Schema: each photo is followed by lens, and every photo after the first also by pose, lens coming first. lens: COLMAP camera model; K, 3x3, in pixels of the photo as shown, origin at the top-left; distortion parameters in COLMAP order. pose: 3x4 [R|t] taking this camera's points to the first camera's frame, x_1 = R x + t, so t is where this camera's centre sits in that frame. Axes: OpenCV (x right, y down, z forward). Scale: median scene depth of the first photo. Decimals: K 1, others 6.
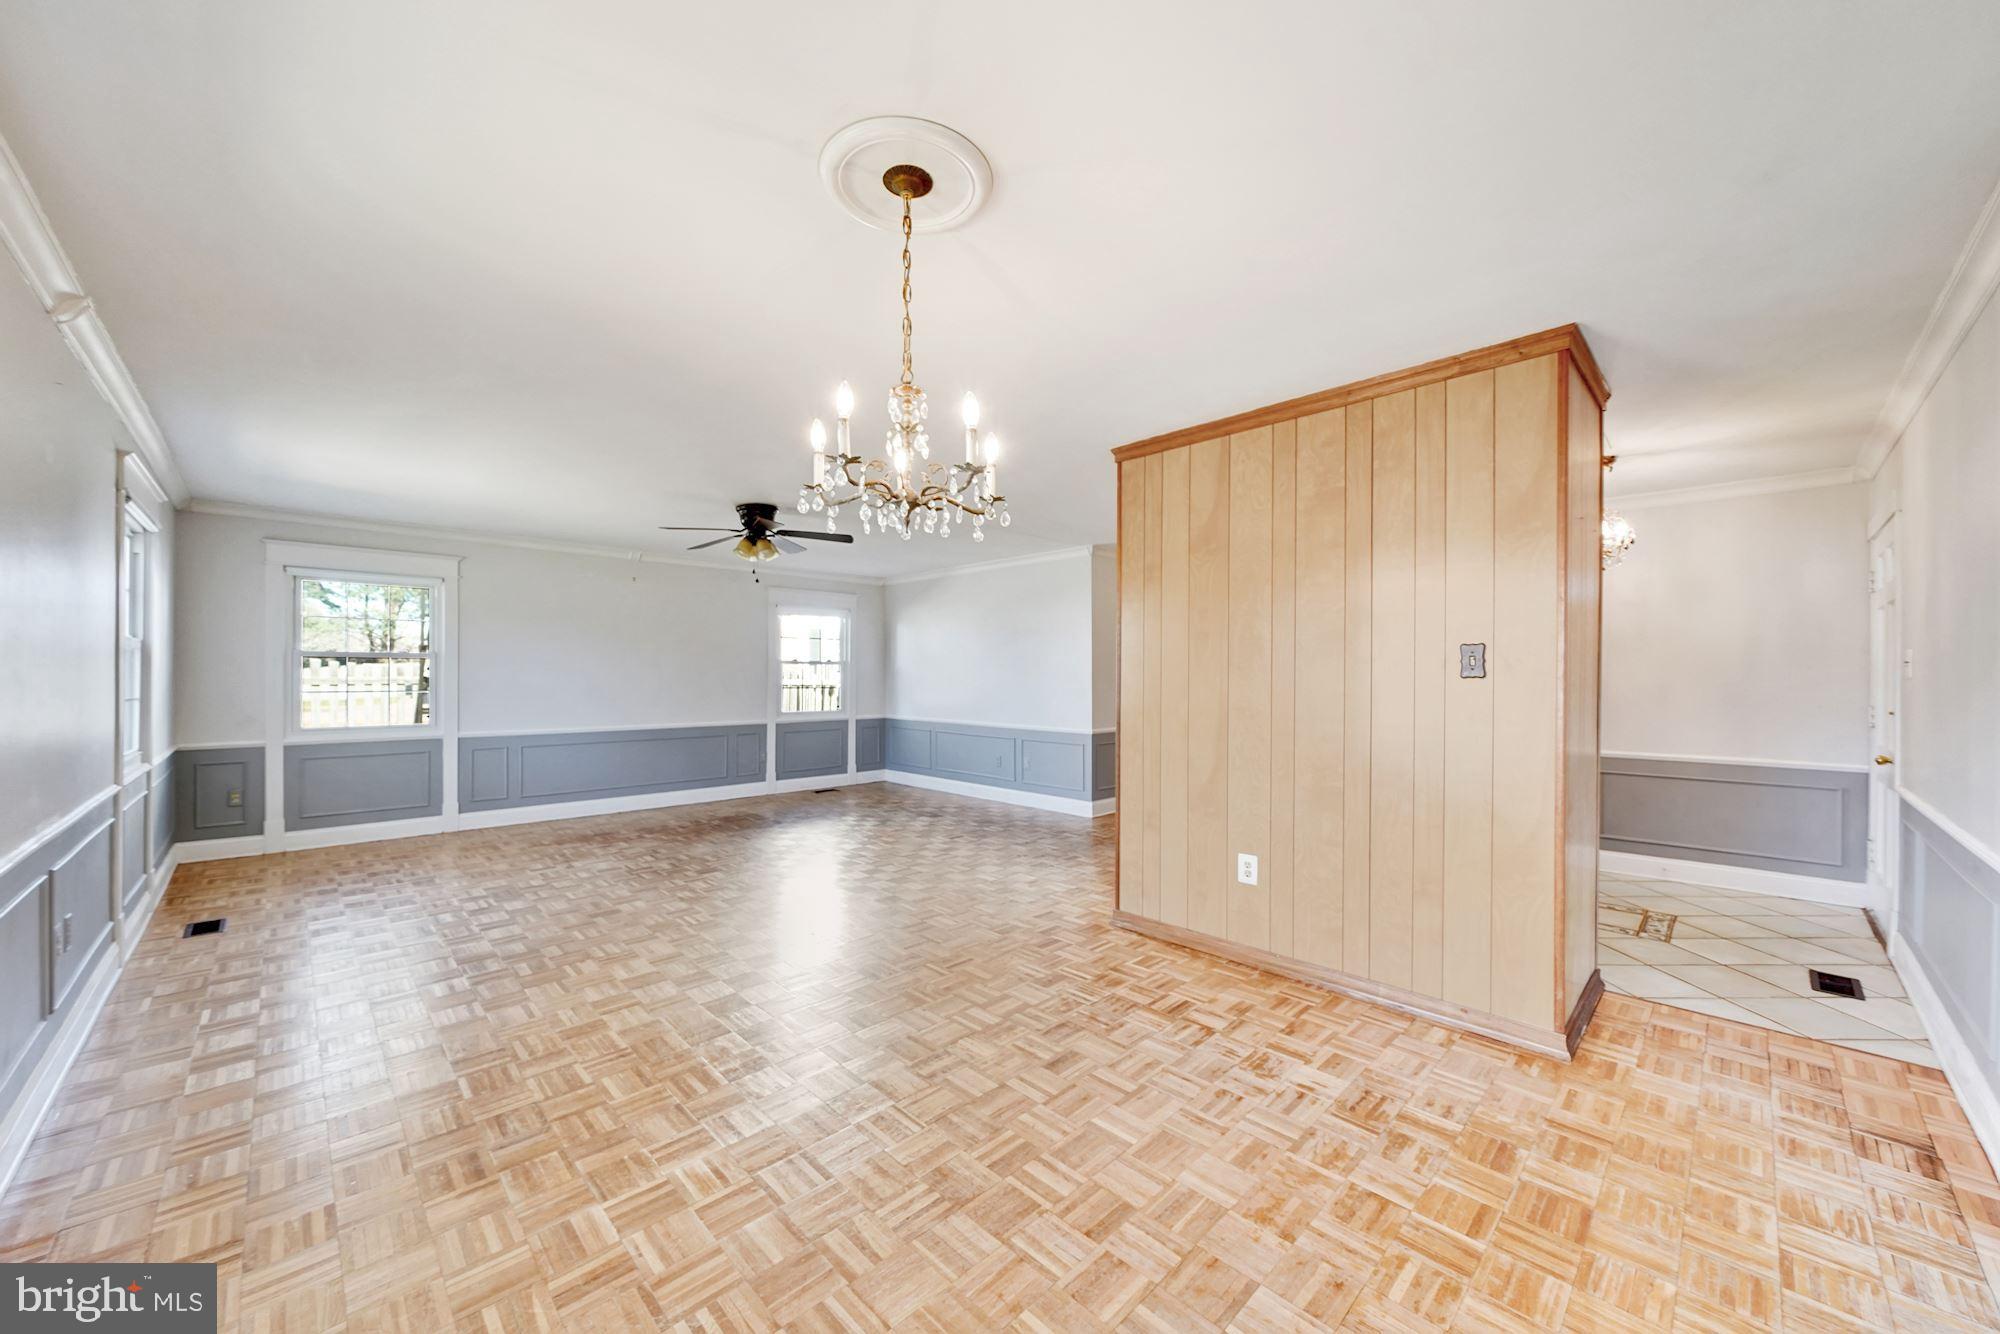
lens RADIAL K [[727.9, 0, 1002.0], [0, 727.9, 668.5], [0, 0, 1]] dist [-0.002520, 0.000263]
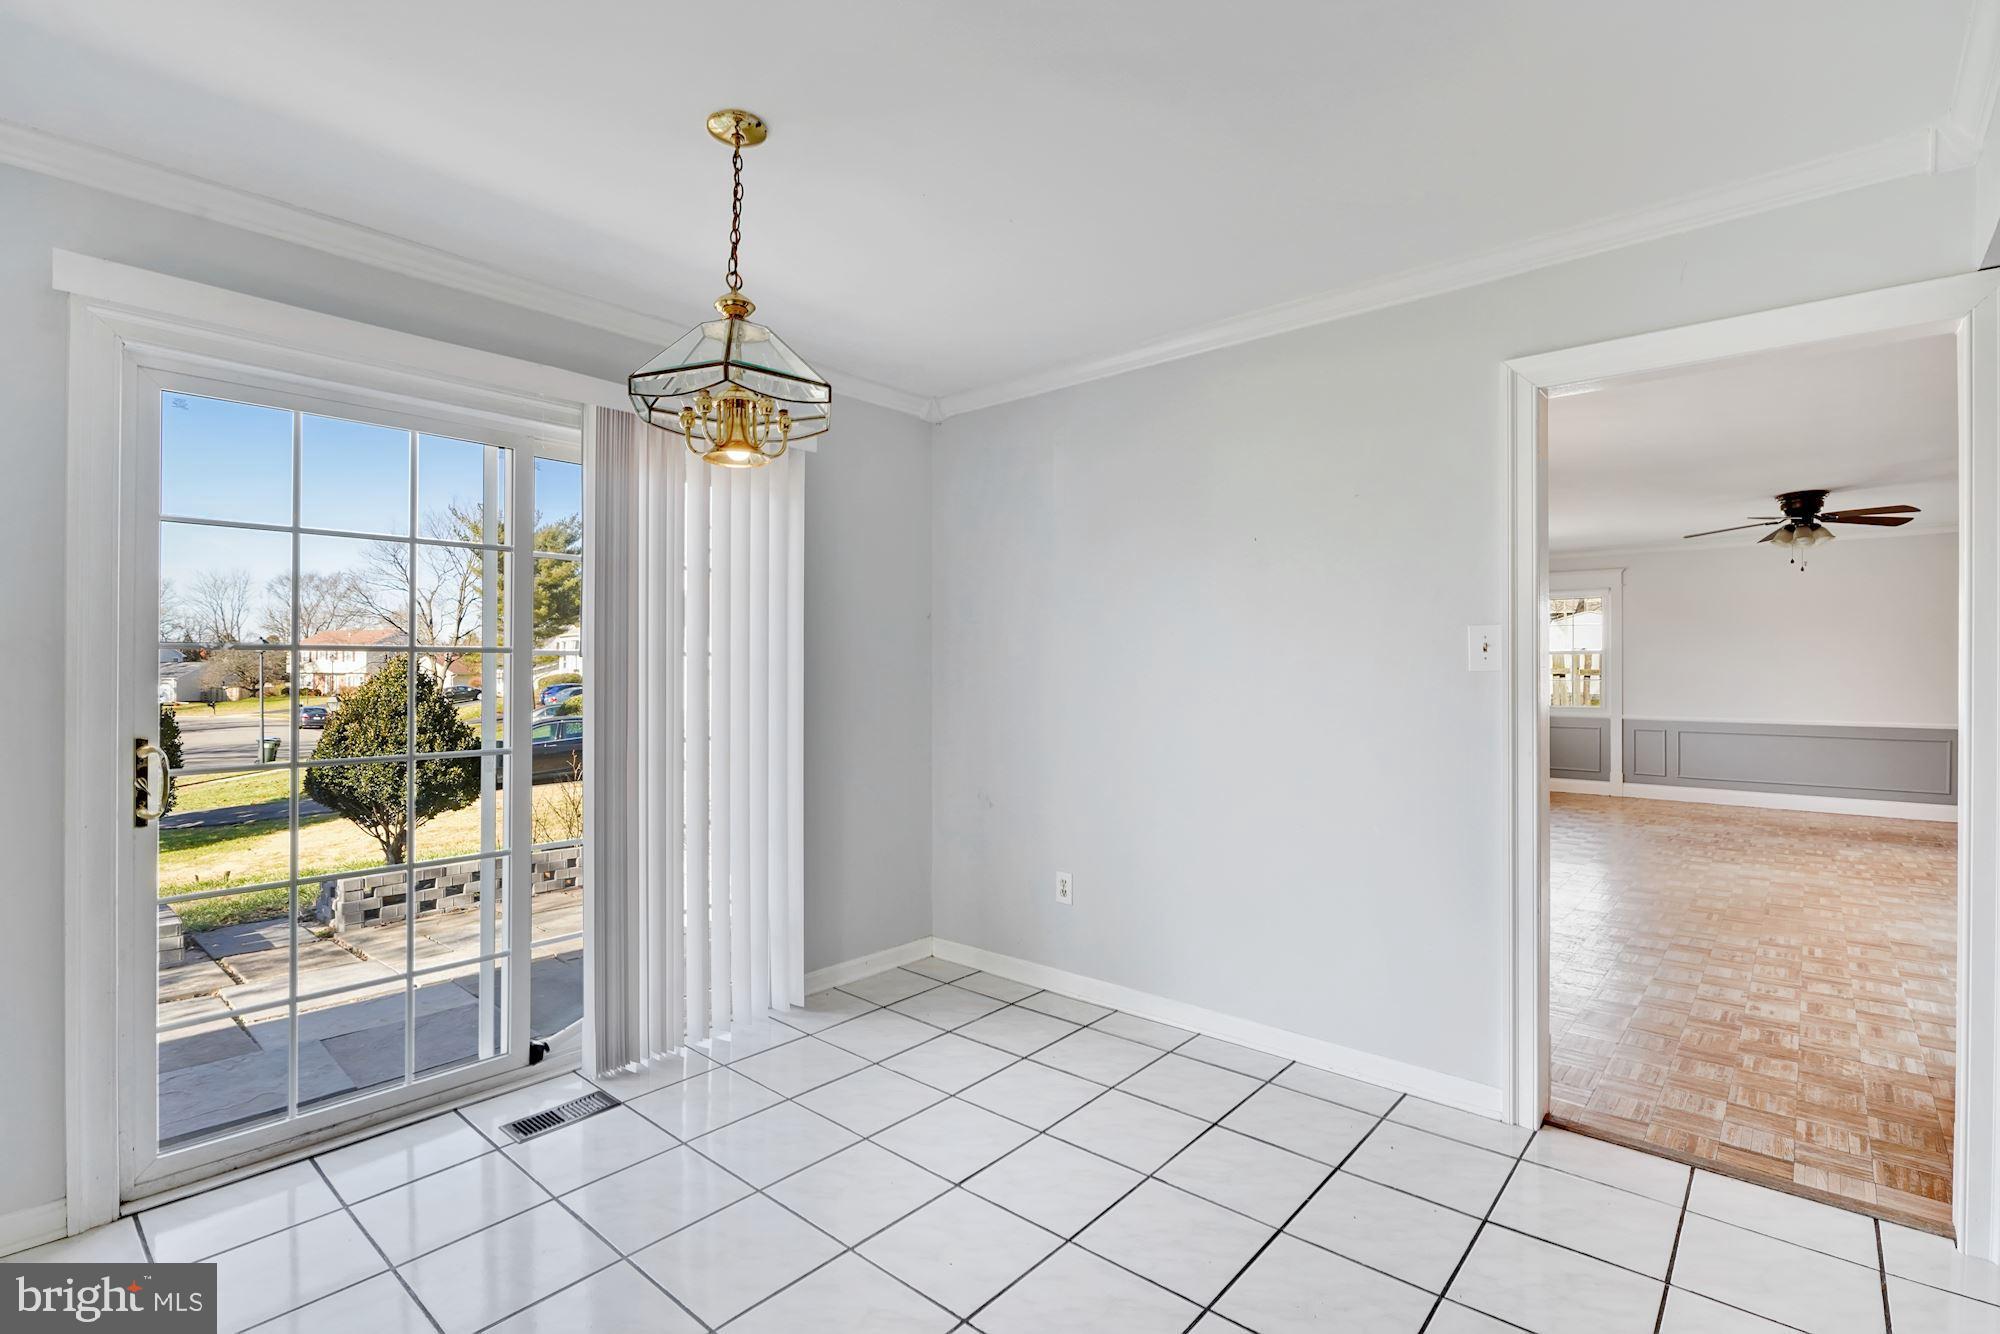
lens RADIAL K [[923.8, 0, 996.4], [0, 923.8, 662.5], [0, 0, 1]] dist [-0.003677, -0.000679]
pose [[0.064490, -0.008147, -0.997885, 0.826972], [0.010158, 0.999920, -0.007507, 0.002508], [0.997867, -0.009652, 0.064568, -0.152533]]
